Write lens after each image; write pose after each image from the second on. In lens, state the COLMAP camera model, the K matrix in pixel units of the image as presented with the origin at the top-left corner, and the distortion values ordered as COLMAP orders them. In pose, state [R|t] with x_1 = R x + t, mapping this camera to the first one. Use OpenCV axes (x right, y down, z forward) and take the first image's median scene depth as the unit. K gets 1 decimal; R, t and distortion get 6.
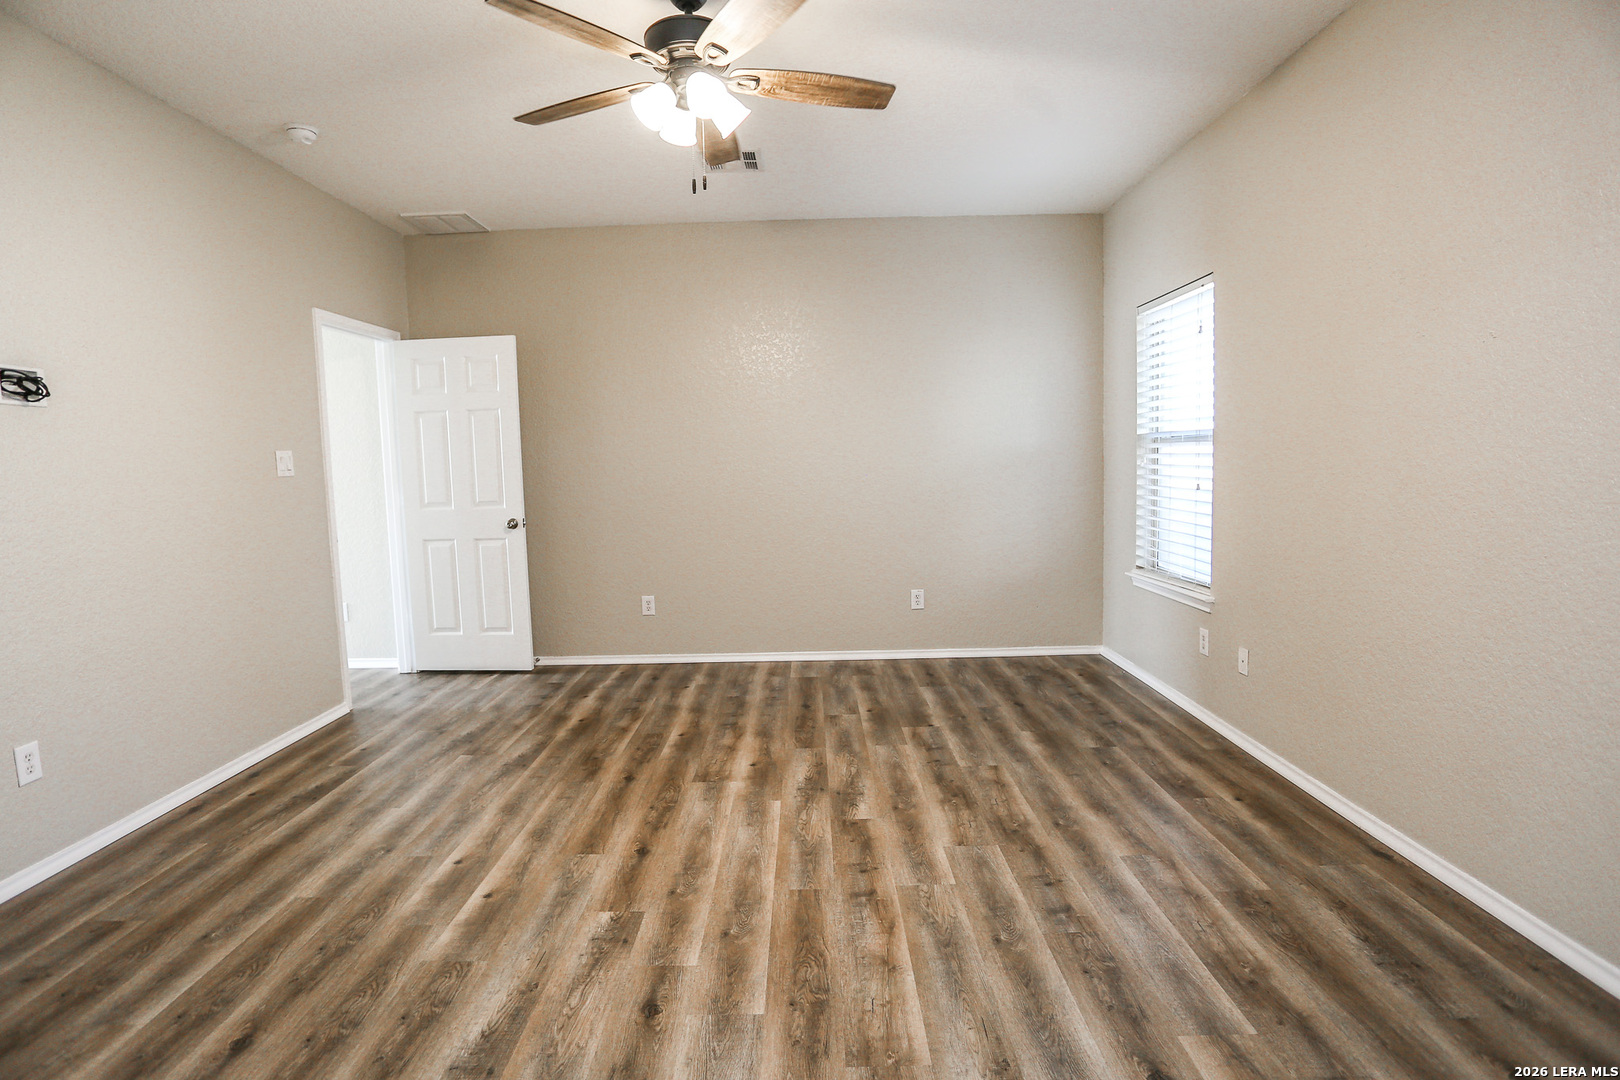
lens RADIAL K [[804.5, 0, 799.7], [0, 804.5, 538.8], [0, 0, 1]] dist [-0.084871, 0.034709]
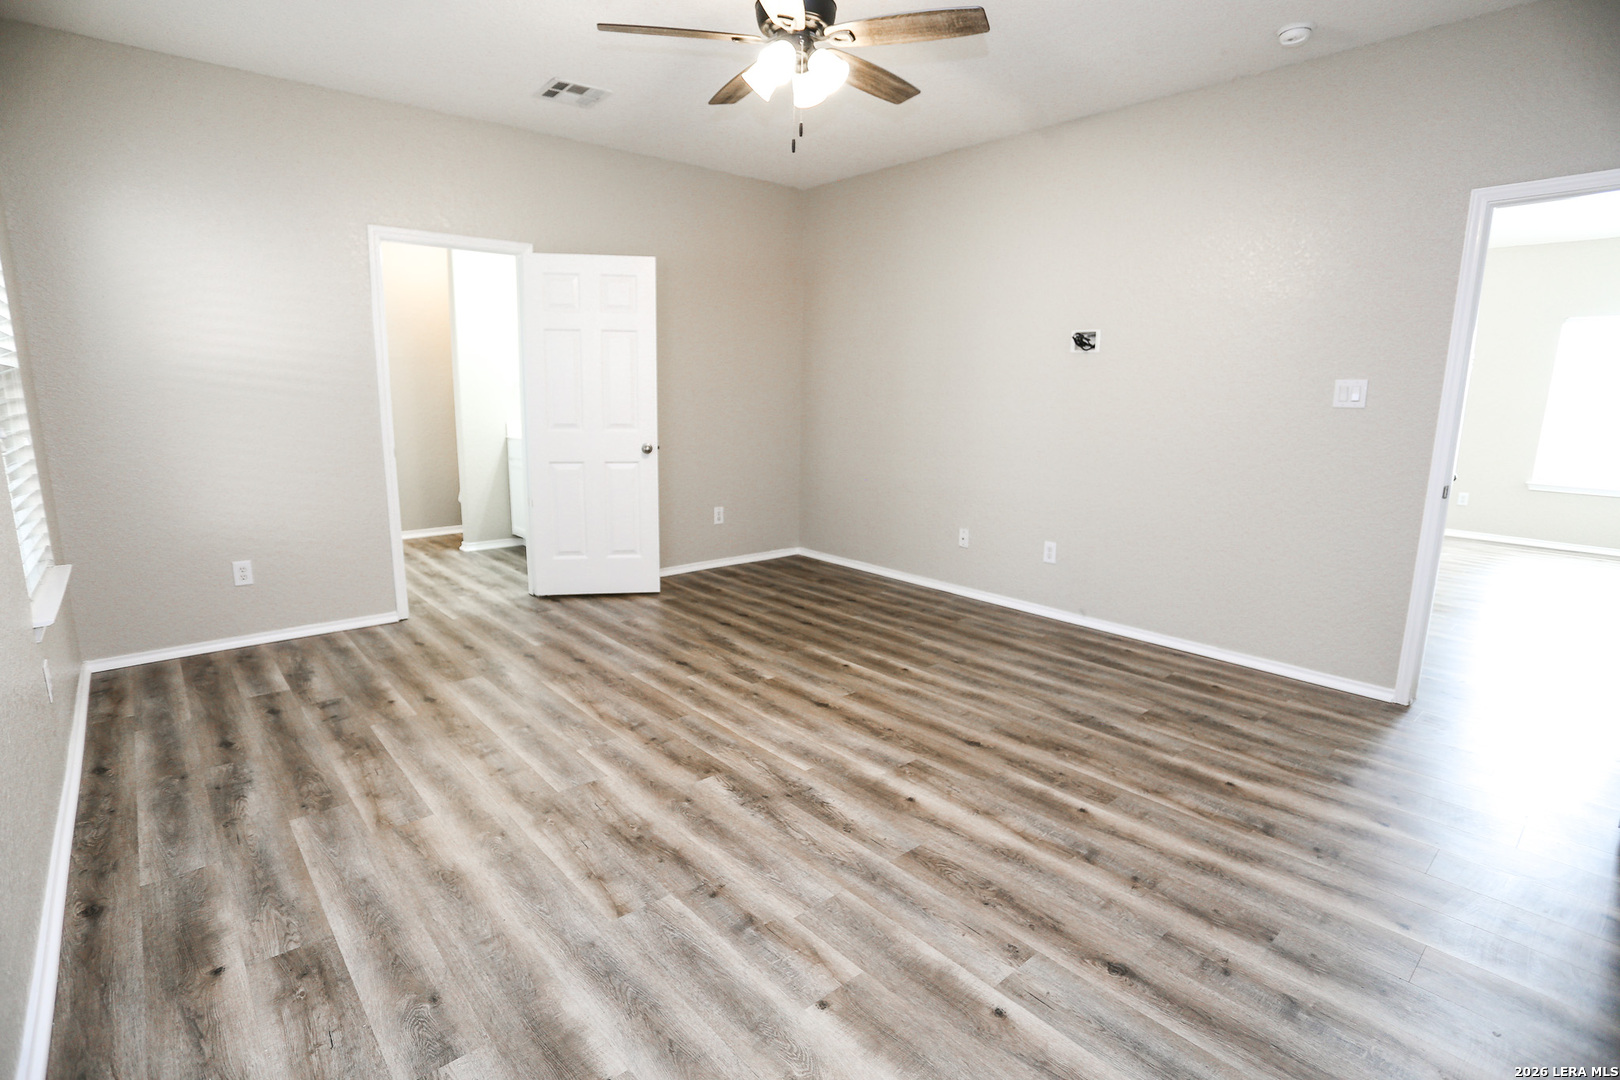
lens RADIAL K [[804.5, 0, 799.7], [0, 804.5, 538.8], [0, 0, 1]] dist [-0.084871, 0.034709]
pose [[-0.747501, 0.138771, -0.649603, 0.556032], [-0.056676, 0.961045, 0.270520, -0.181424], [0.661838, 0.239031, -0.710517, 1.627703]]
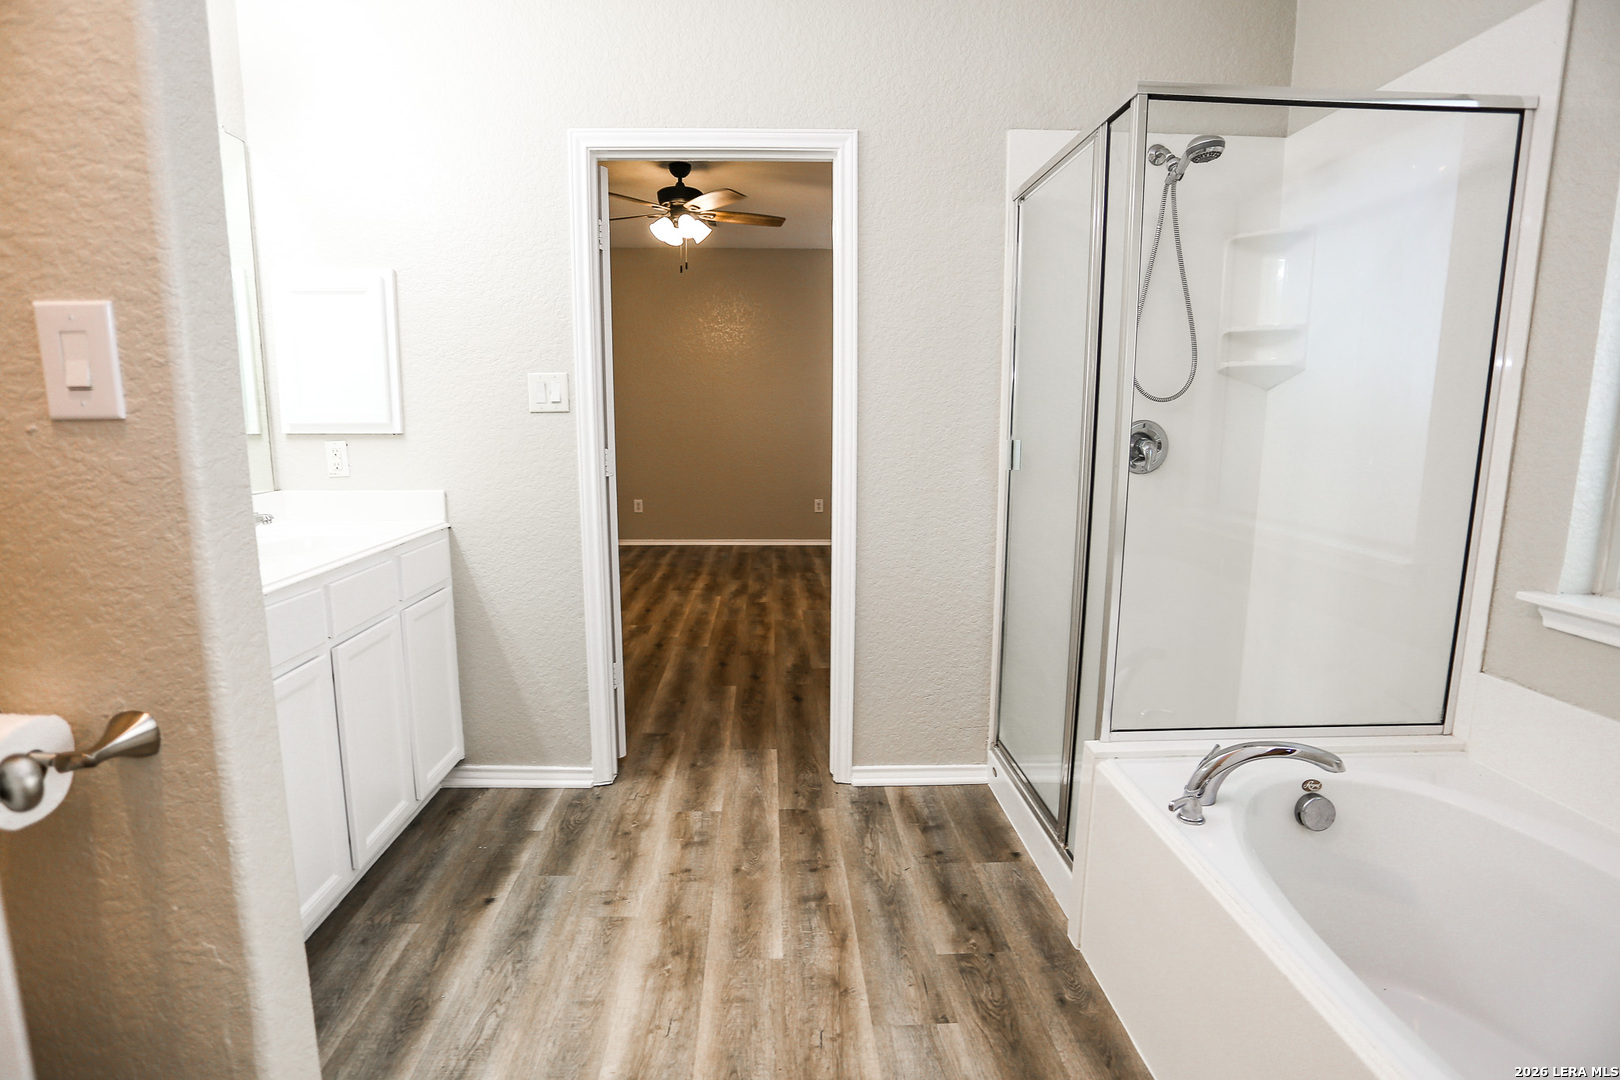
lens RADIAL K [[804.5, 0, 799.7], [0, 804.5, 538.8], [0, 0, 1]] dist [-0.084871, 0.034709]
pose [[0.998381, 0.021343, 0.052724, 0.058571], [-0.024612, 0.997763, 0.062152, 0.078736], [-0.051279, -0.063349, 0.996673, -0.864163]]
